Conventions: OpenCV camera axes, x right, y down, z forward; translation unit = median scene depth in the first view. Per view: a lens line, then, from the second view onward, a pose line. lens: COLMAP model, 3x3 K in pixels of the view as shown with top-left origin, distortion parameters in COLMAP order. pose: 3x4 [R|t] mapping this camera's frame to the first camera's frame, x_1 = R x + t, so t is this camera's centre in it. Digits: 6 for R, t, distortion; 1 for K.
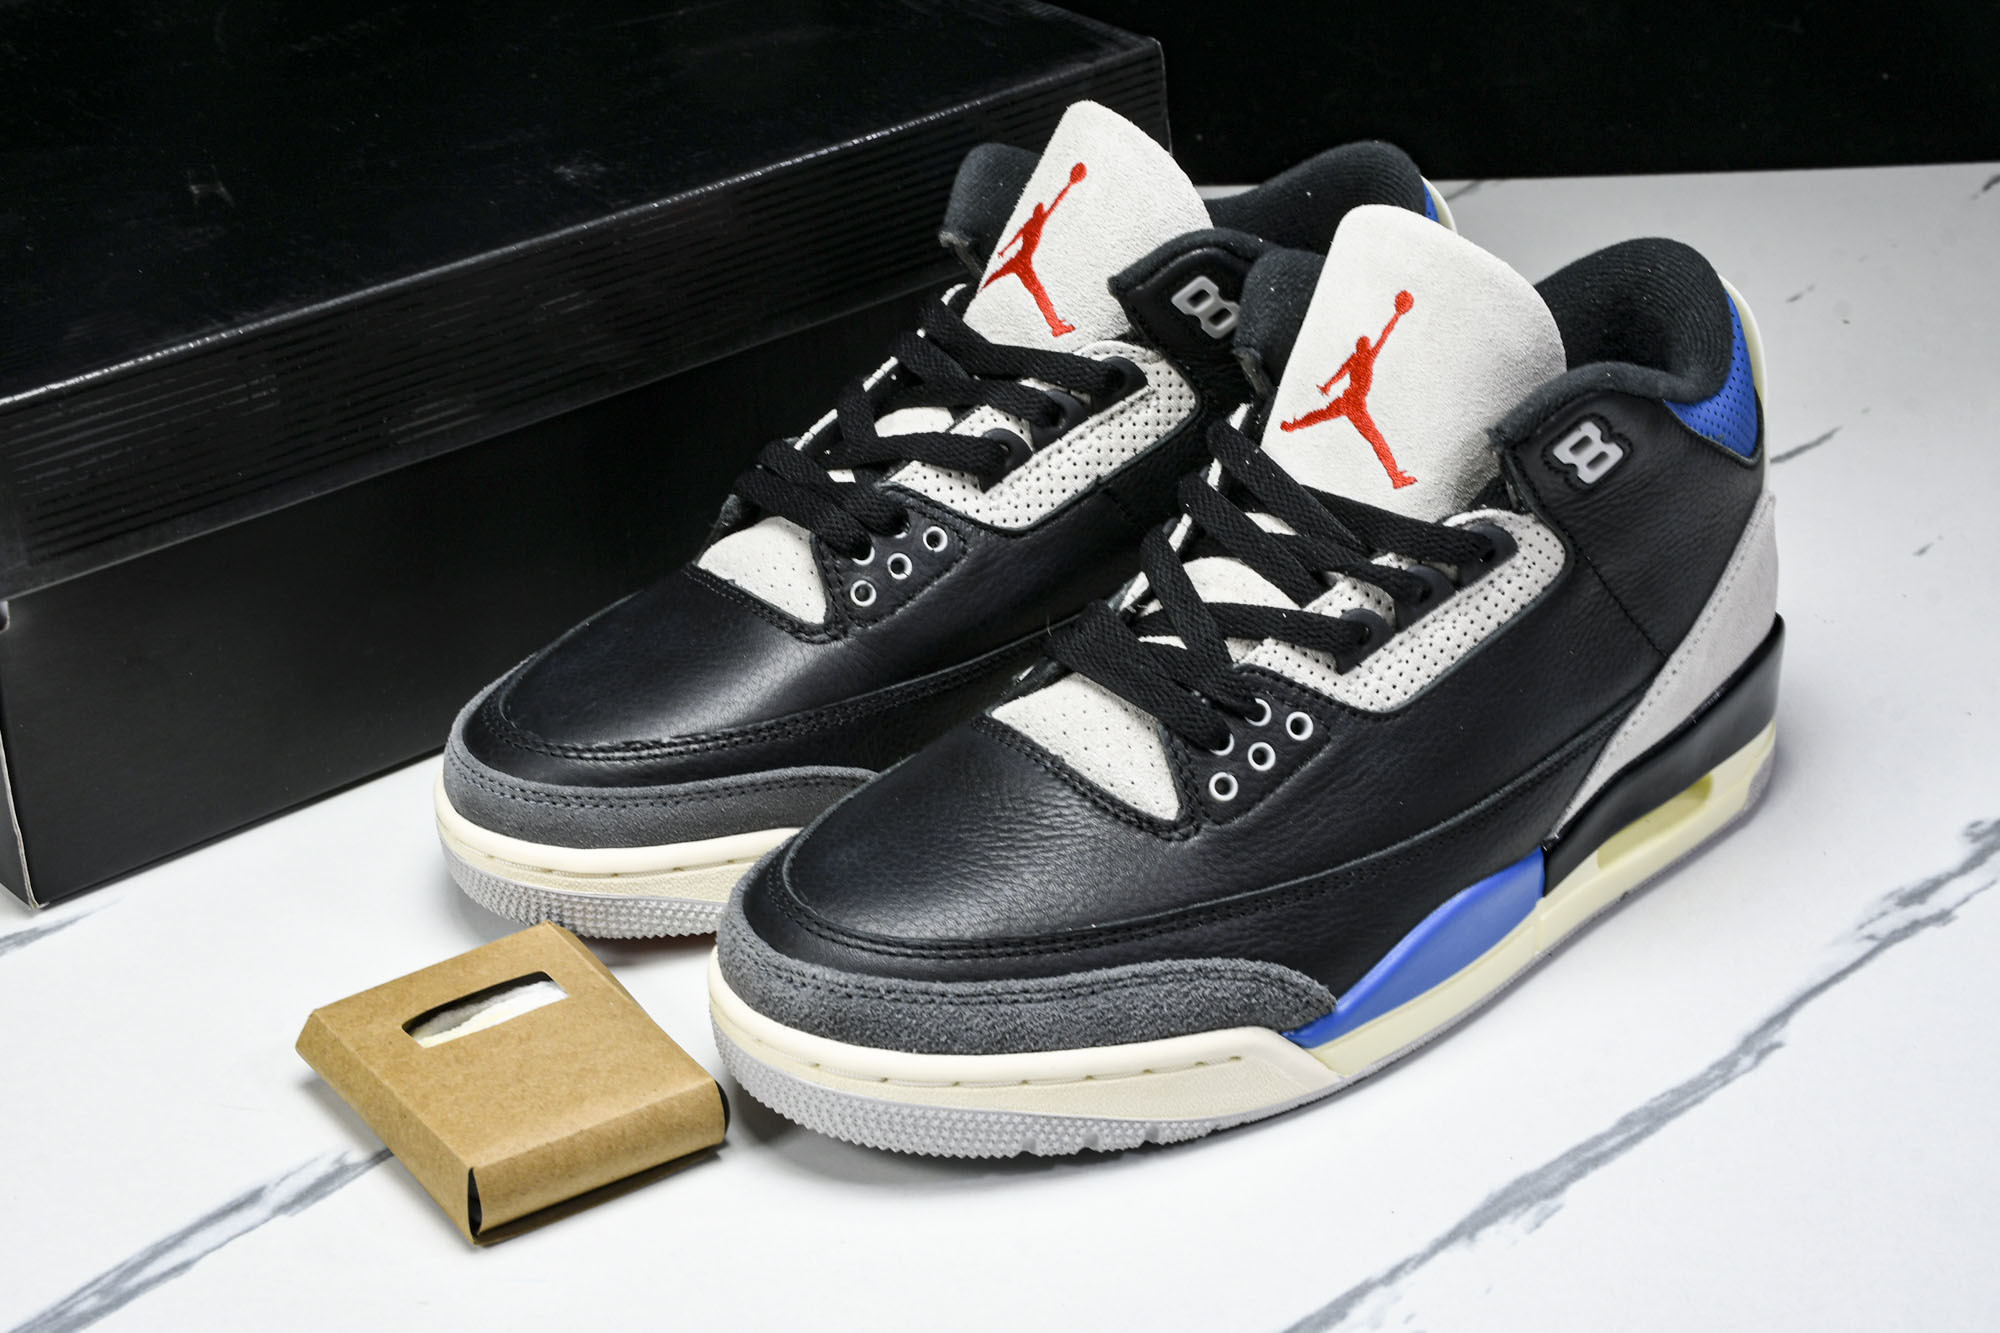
lens RADIAL K [[3754.9, 0, 1009.4], [0, 3754.9, 665.9], [0, 0, 1]] dist [0.370481, 0.000000]
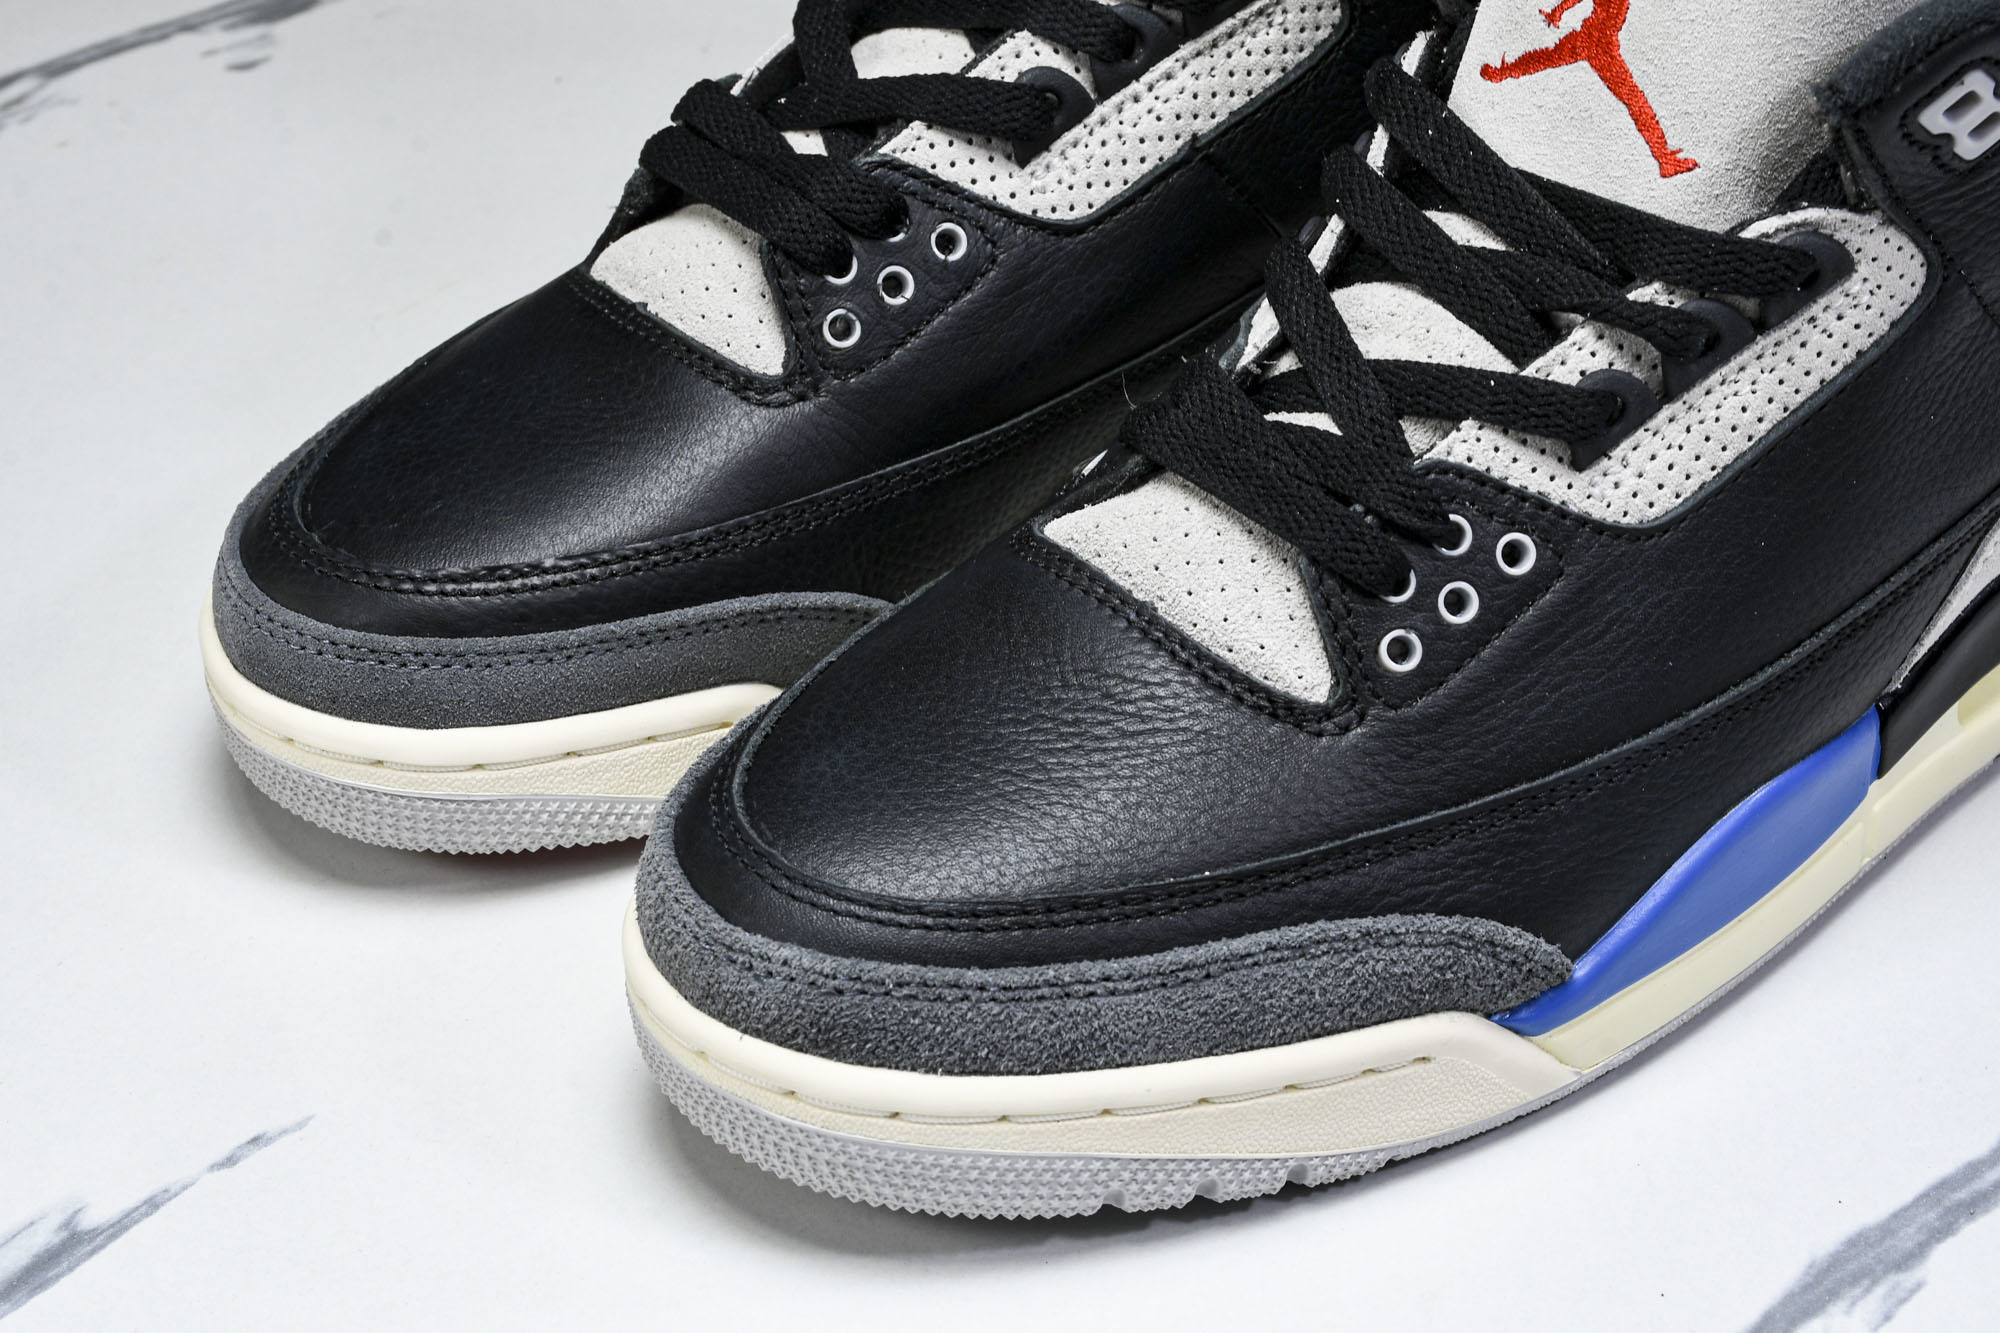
lens RADIAL K [[4874.5, 0, 1007.1], [0, 4874.5, 647.6], [0, 0, 1]] dist [0.588254, 0.000000]
pose [[0.999903, -0.013514, 0.003384, -0.014450], [0.013030, 0.993155, 0.116077, -0.067339], [-0.004930, -0.116022, 0.993234, 0.148679]]
